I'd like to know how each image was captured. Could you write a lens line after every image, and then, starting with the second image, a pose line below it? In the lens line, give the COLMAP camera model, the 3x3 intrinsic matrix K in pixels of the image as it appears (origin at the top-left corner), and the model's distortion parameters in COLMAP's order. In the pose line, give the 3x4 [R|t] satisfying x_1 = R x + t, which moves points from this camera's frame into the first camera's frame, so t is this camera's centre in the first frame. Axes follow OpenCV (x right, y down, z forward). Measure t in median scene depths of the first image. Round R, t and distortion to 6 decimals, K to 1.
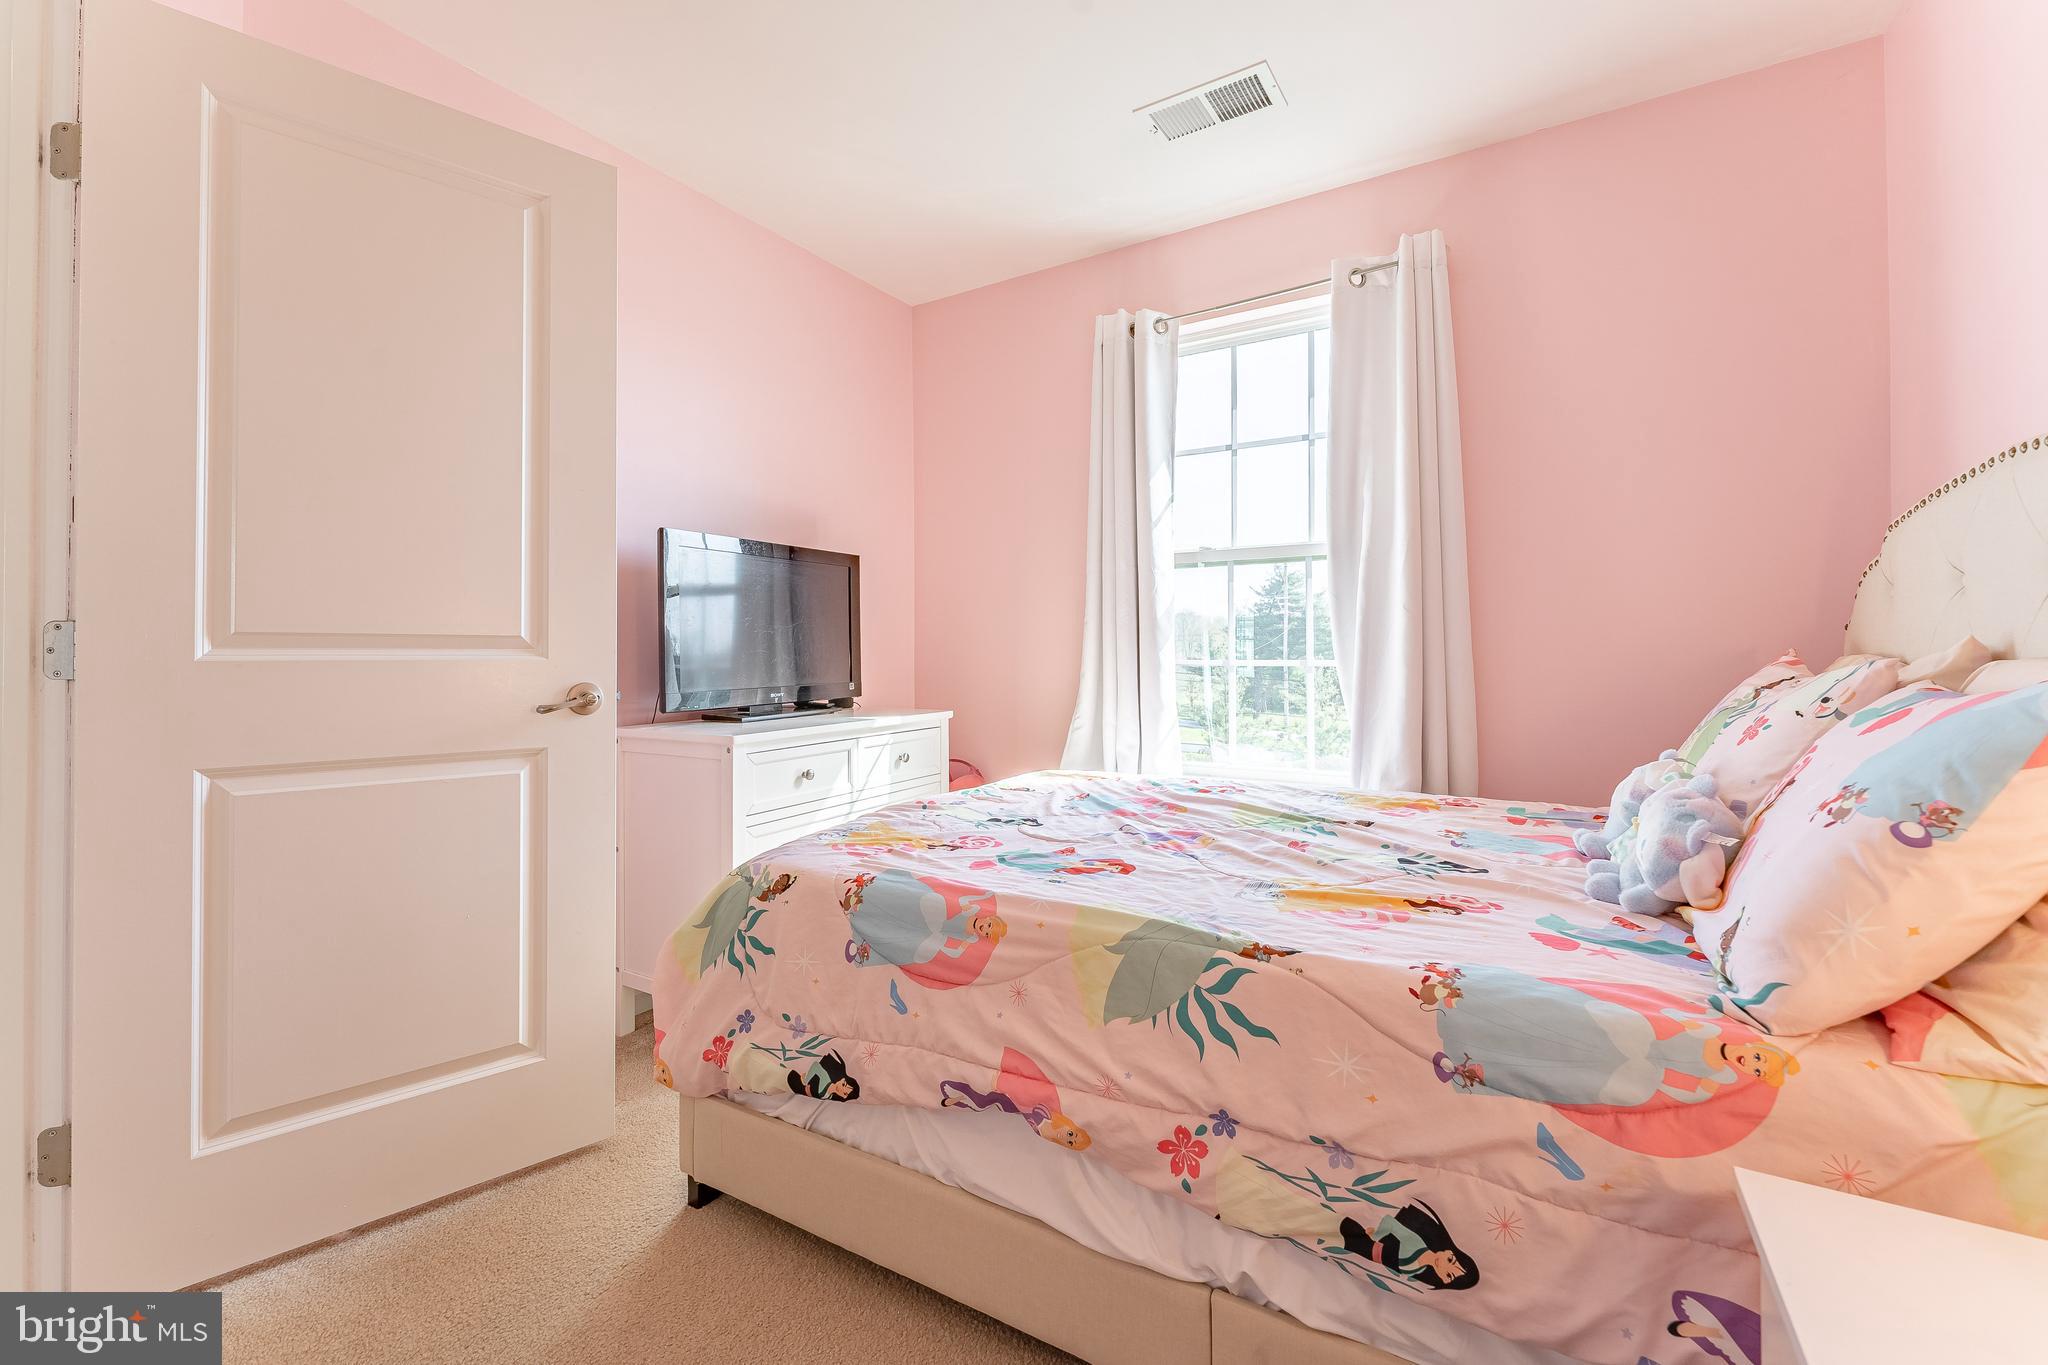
lens RADIAL K [[828.9, 0, 1010.8], [0, 828.9, 652.6], [0, 0, 1]] dist [-0.002969, 0.000020]
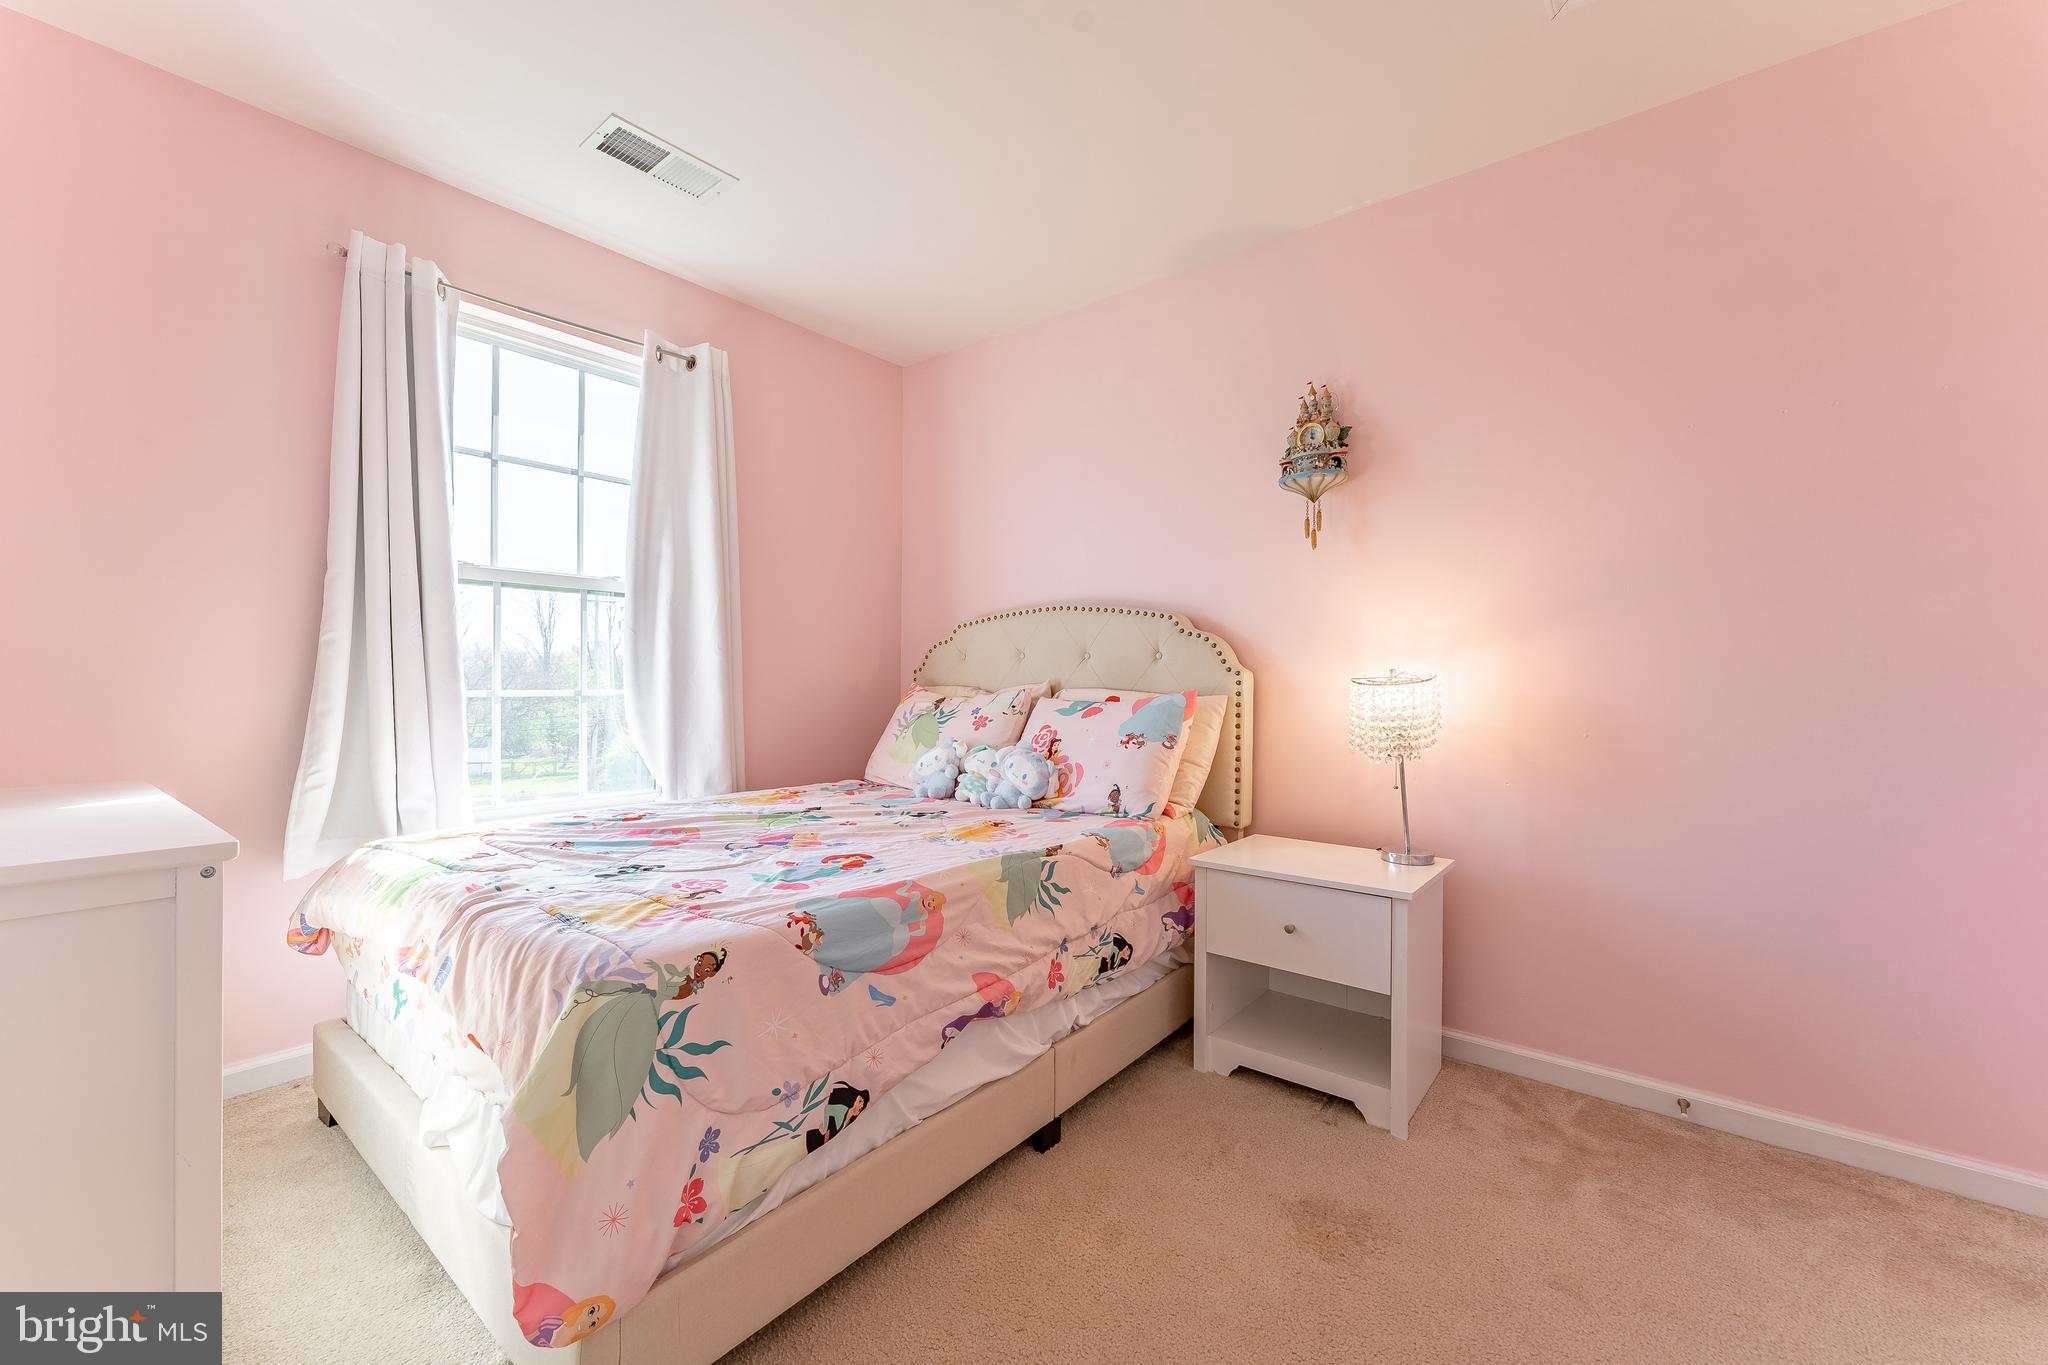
lens RADIAL K [[828.9, 0, 1015.1], [0, 828.9, 687.3], [0, 0, 1]] dist [-0.002969, 0.000020]
pose [[0.132495, -0.001879, 0.991182, -1.348201], [-0.007128, 0.999971, 0.002849, -0.002785], [-0.991158, -0.007443, 0.132477, 0.752491]]
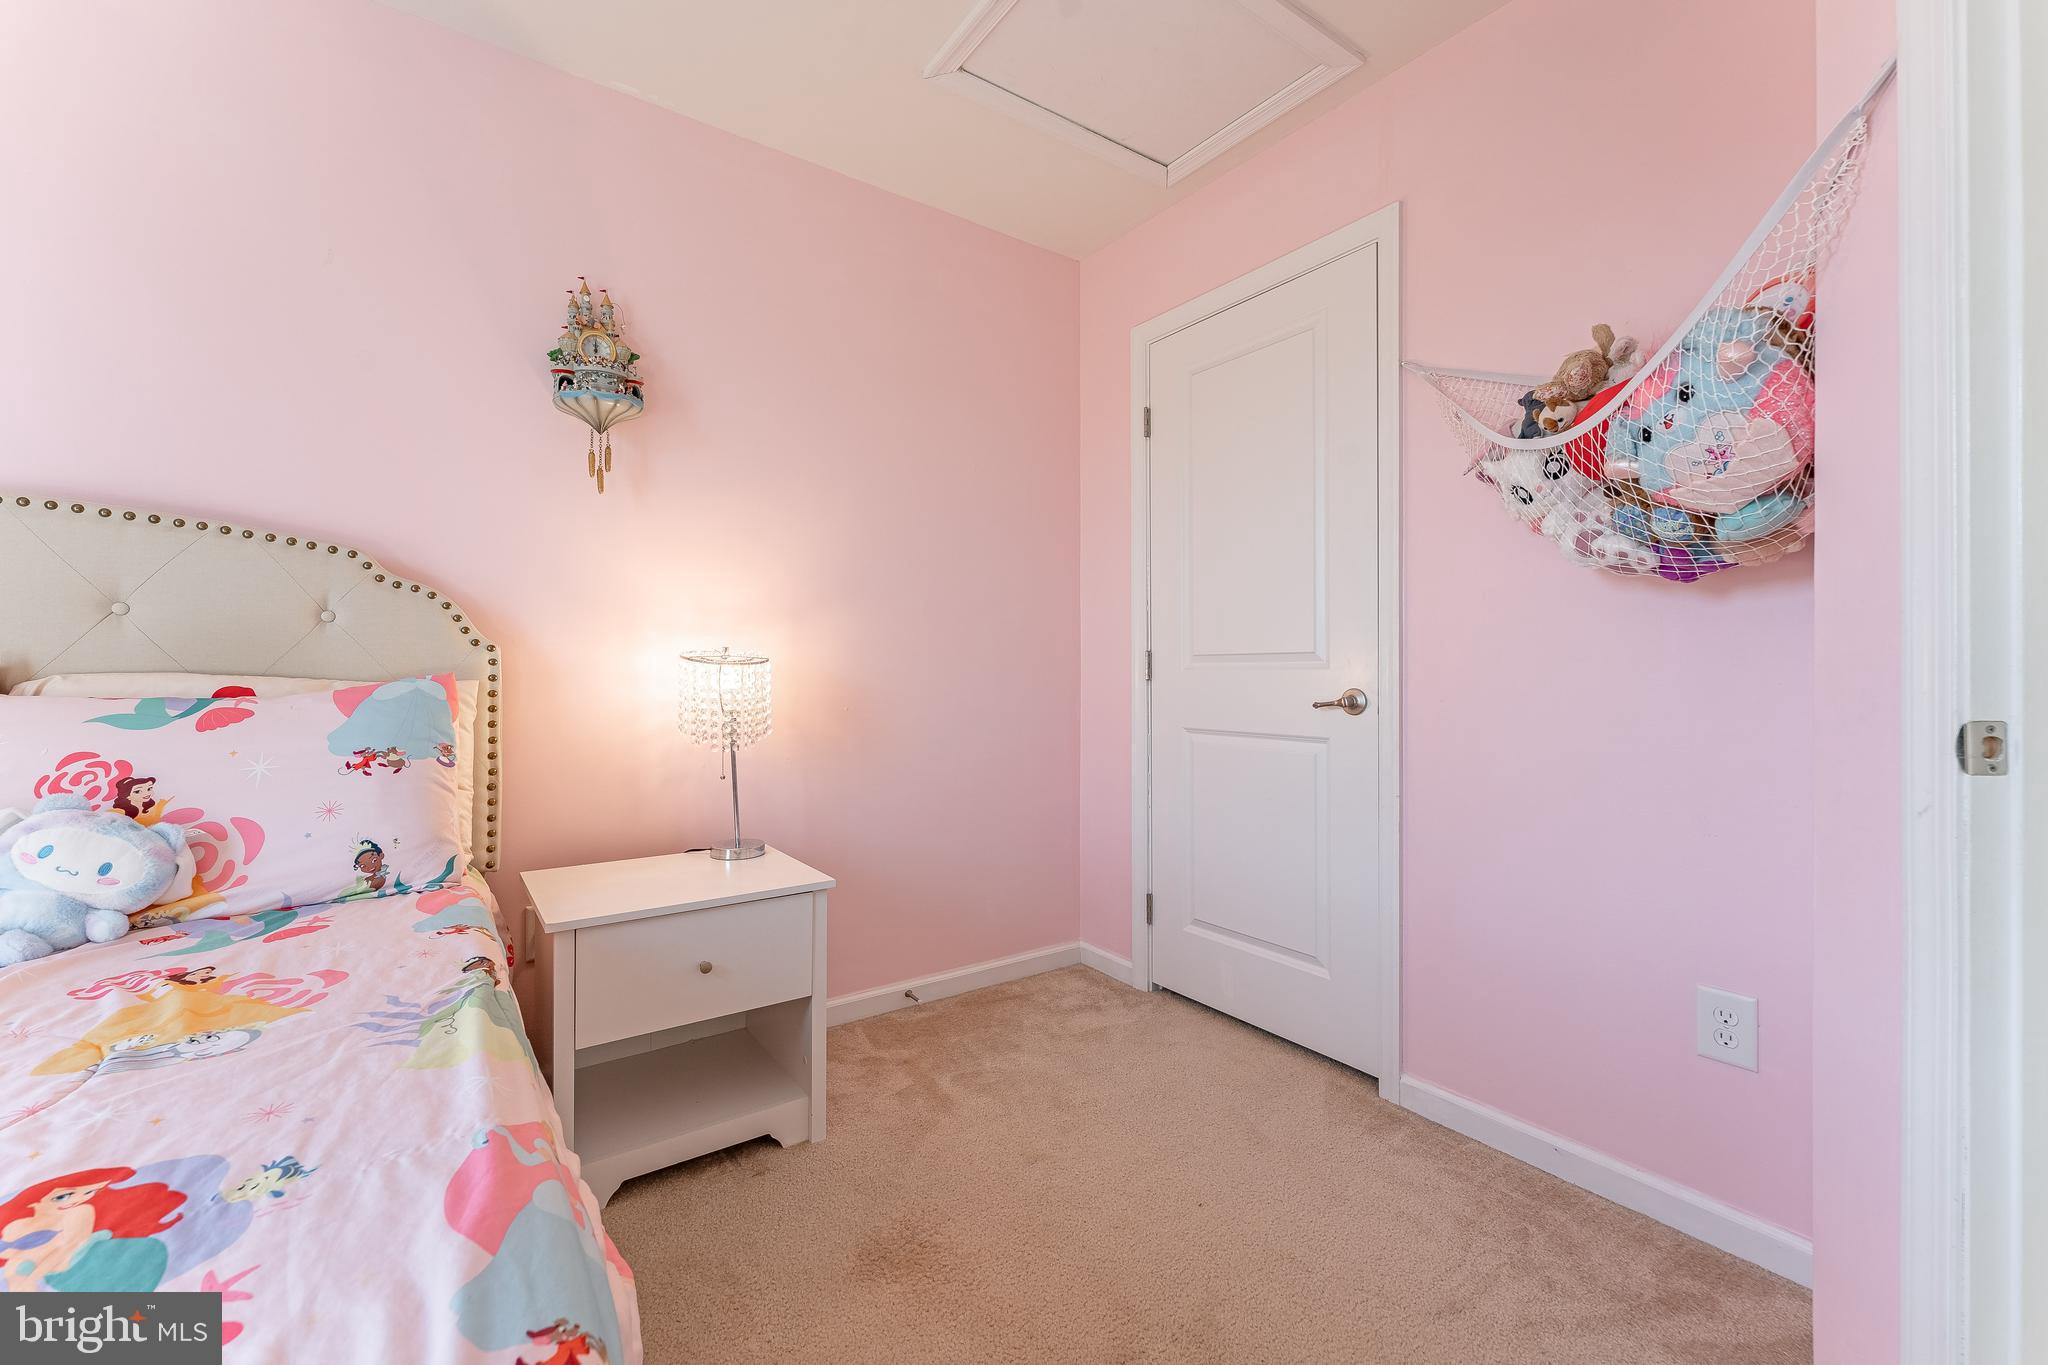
lens RADIAL K [[828.9, 0, 1005.9], [0, 828.9, 672.1], [0, 0, 1]] dist [-0.002969, 0.000020]
pose [[-0.920193, 0.000379, 0.391464, -0.574116], [0.001933, 0.999992, 0.003576, 0.002465], [-0.391459, 0.004048, -0.920187, 1.483436]]
